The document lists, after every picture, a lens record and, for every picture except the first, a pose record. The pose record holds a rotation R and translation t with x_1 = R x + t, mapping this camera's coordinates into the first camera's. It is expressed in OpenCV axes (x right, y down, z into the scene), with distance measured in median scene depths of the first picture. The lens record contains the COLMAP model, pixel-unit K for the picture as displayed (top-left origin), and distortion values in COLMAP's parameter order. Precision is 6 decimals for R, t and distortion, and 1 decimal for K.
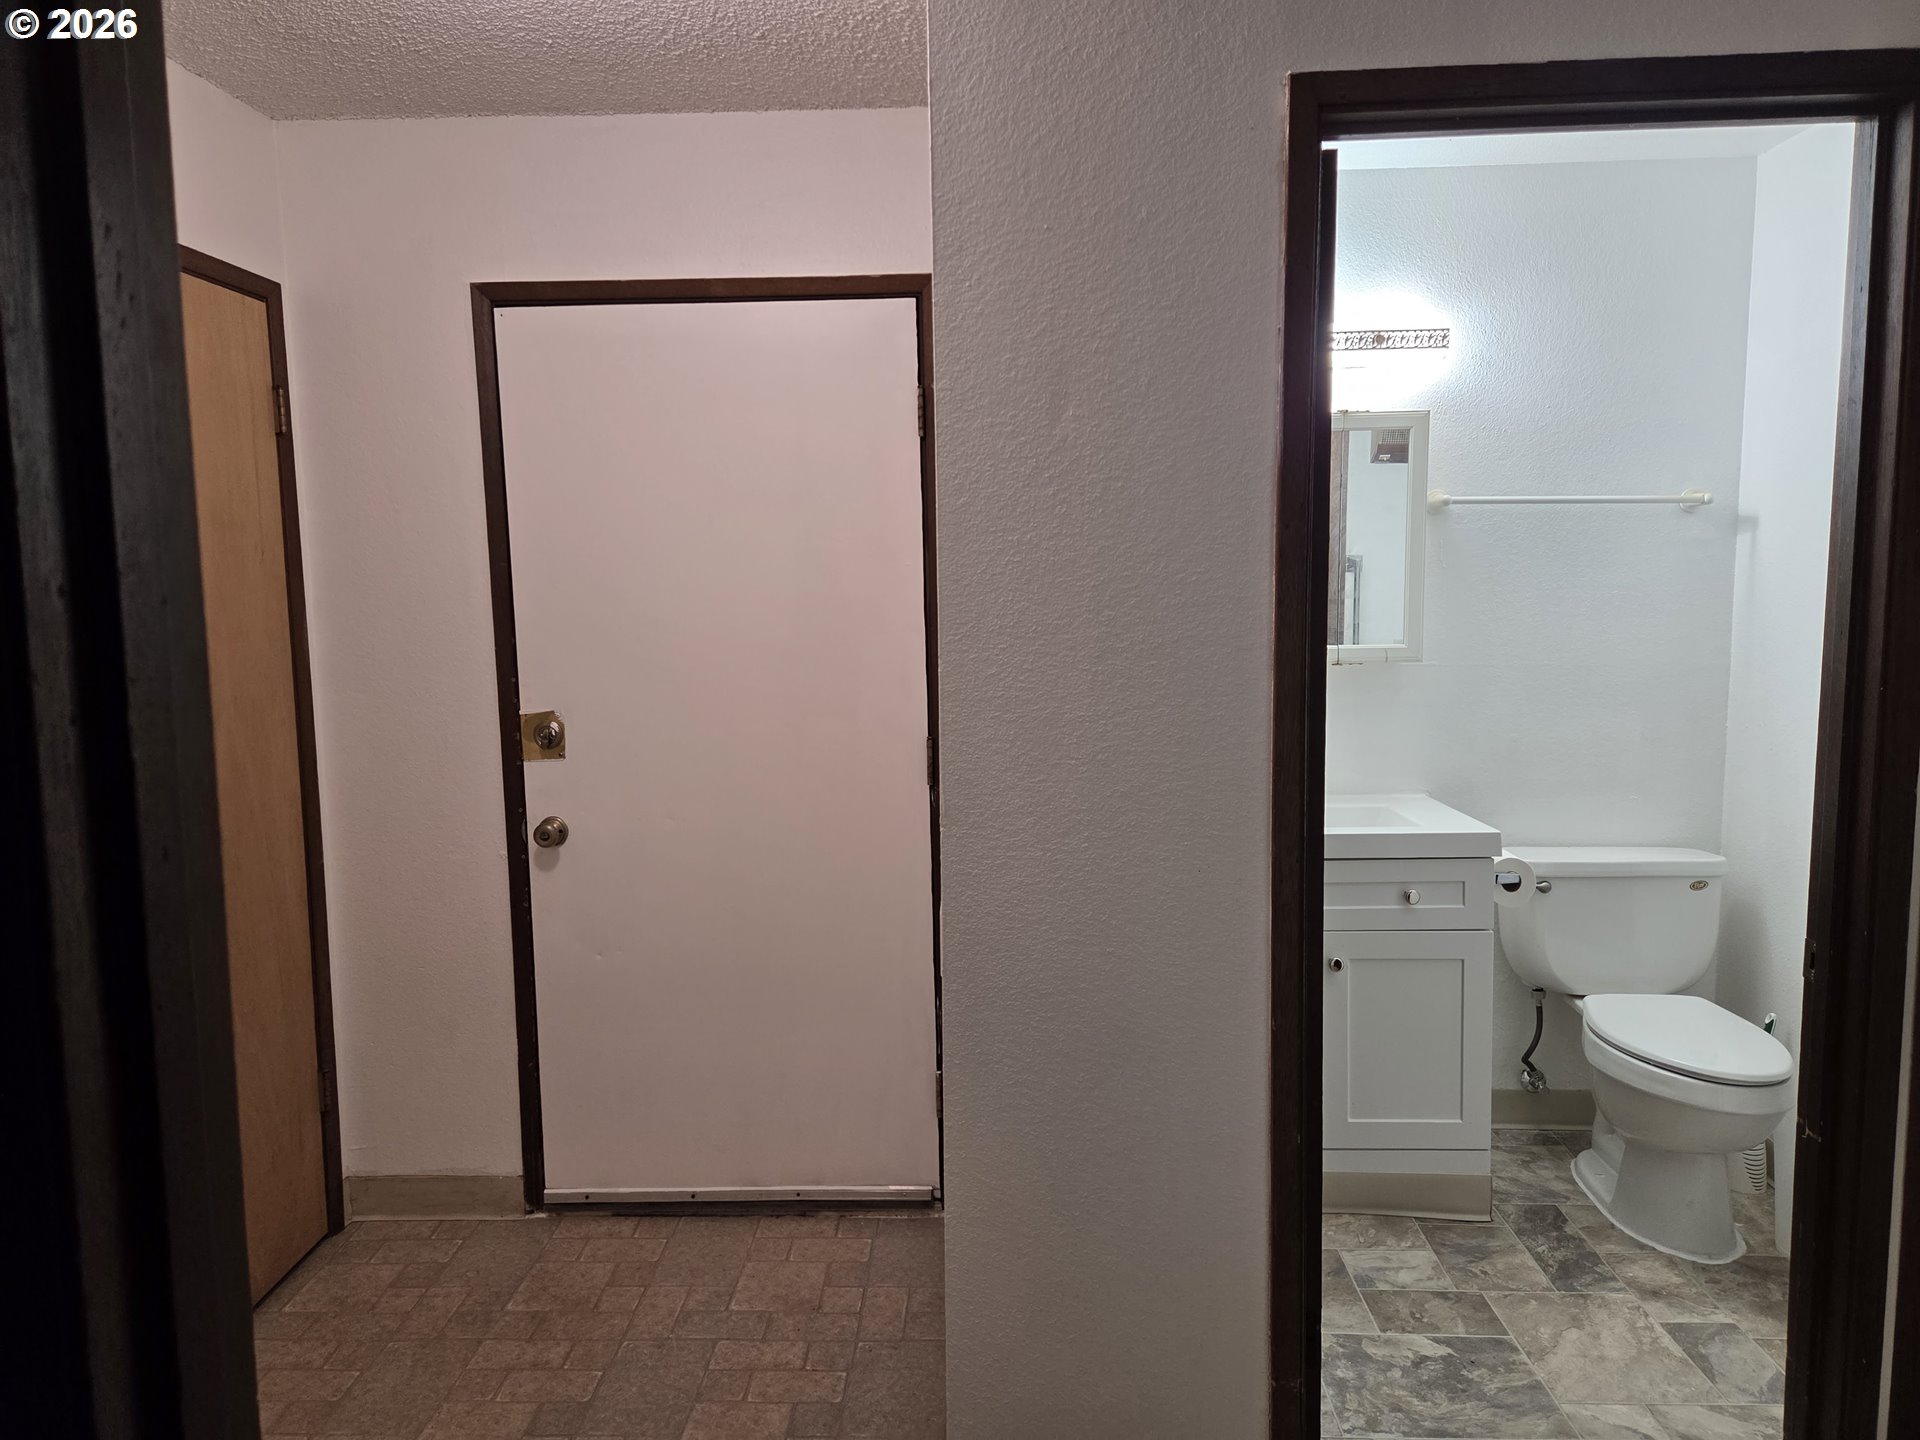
lens RADIAL K [[1265.5, 0, 964.6], [0, 1265.5, 711.9], [0, 0, 1]] dist [0.037554, -0.008571]
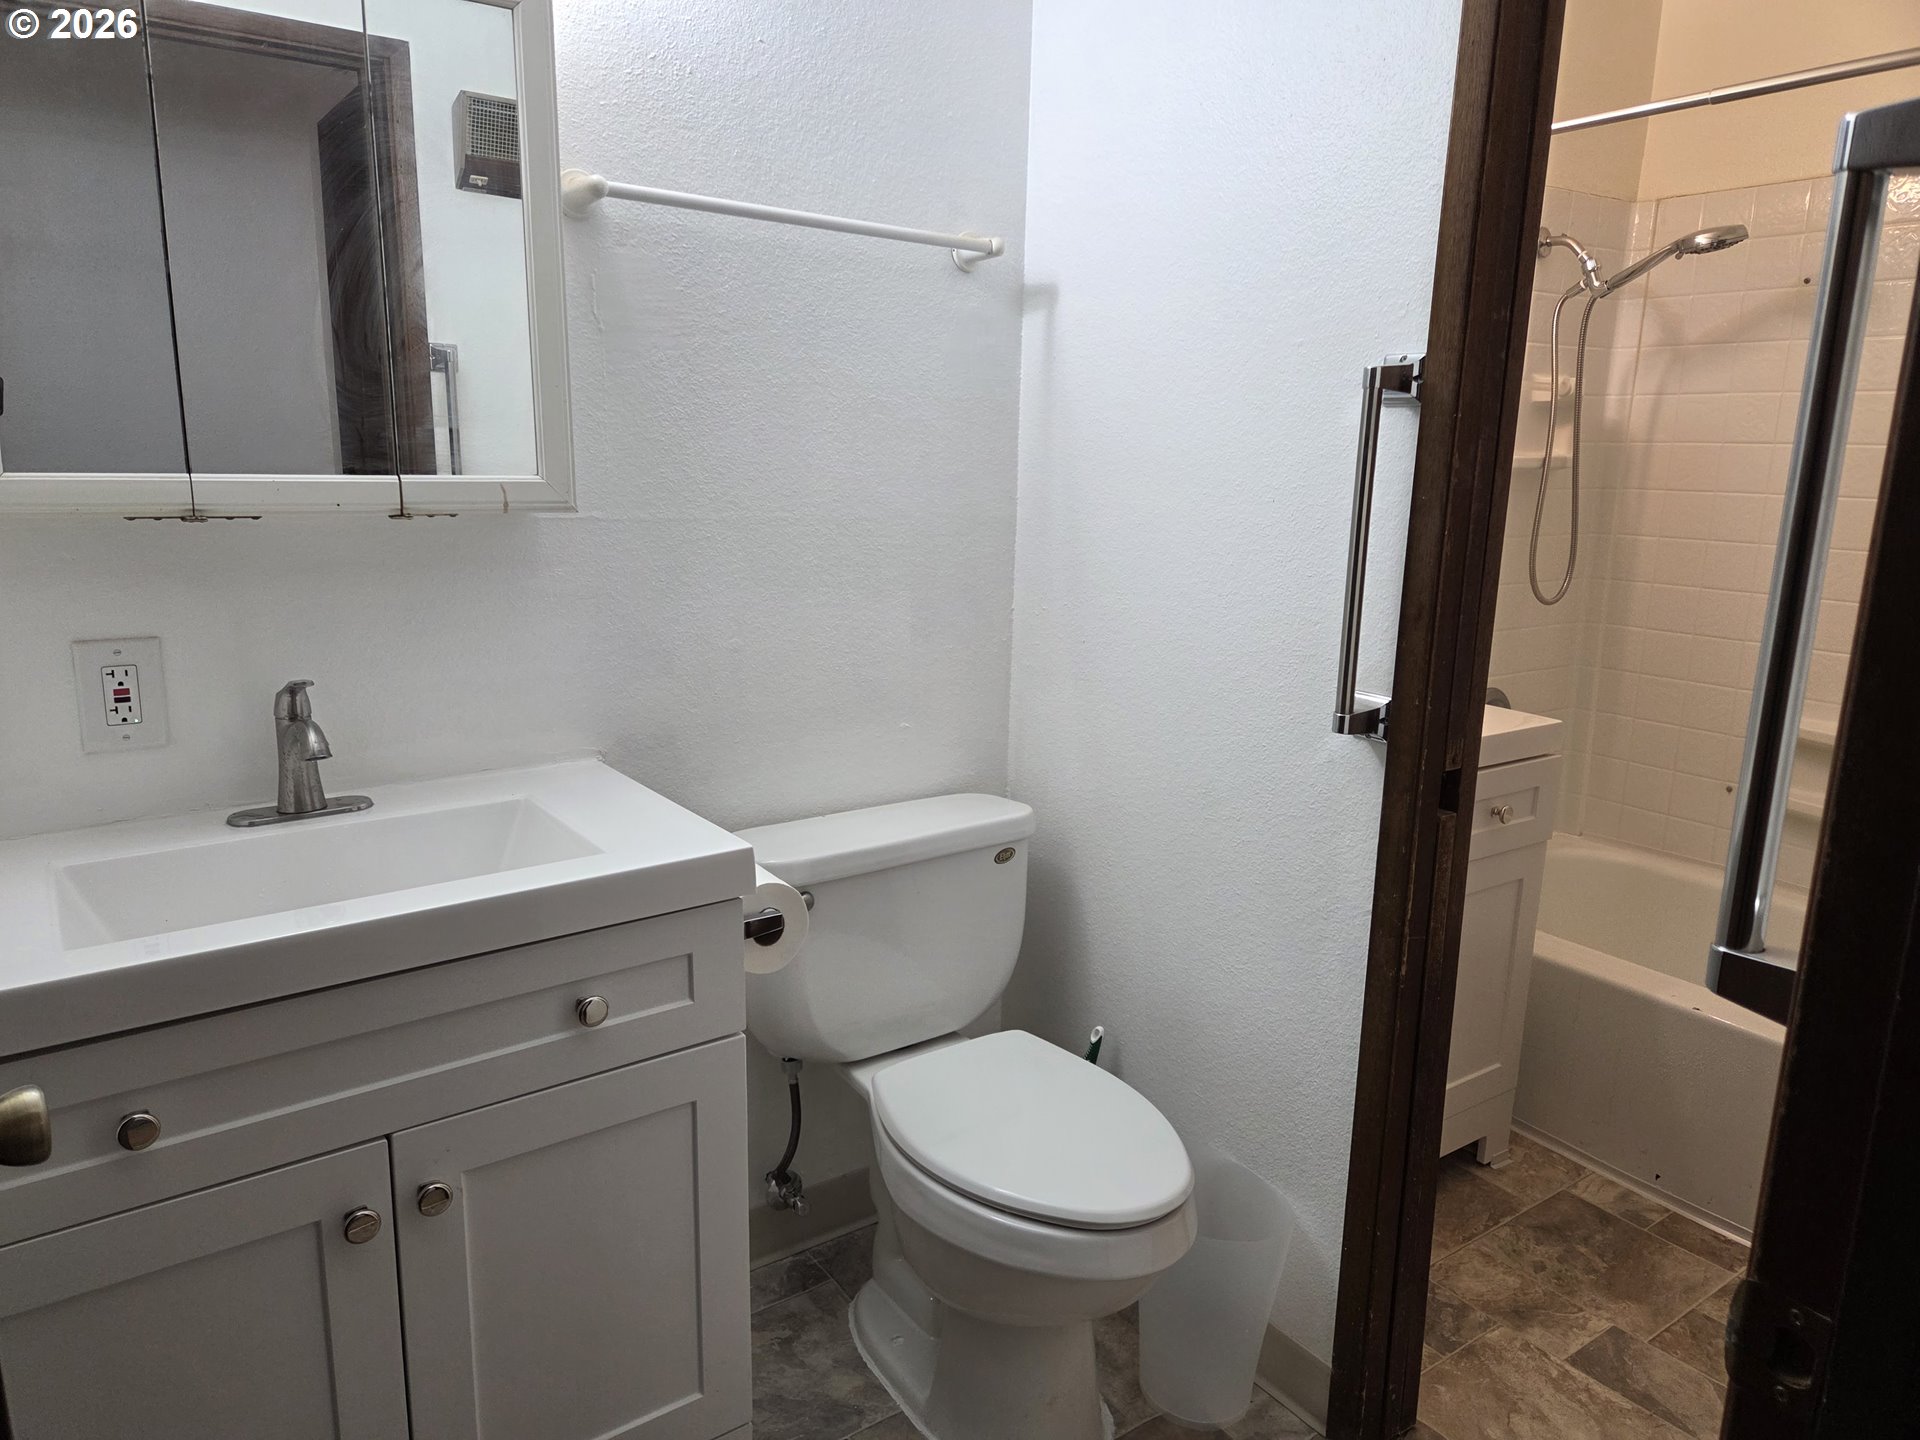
lens RADIAL K [[1265.5, 0, 941.9], [0, 1265.5, 708.0], [0, 0, 1]] dist [0.037554, -0.008571]
pose [[0.800076, -0.091088, 0.592943, 0.169139], [0.031360, 0.993404, 0.110292, -0.011772], [-0.599078, -0.069647, 0.797656, 0.502876]]
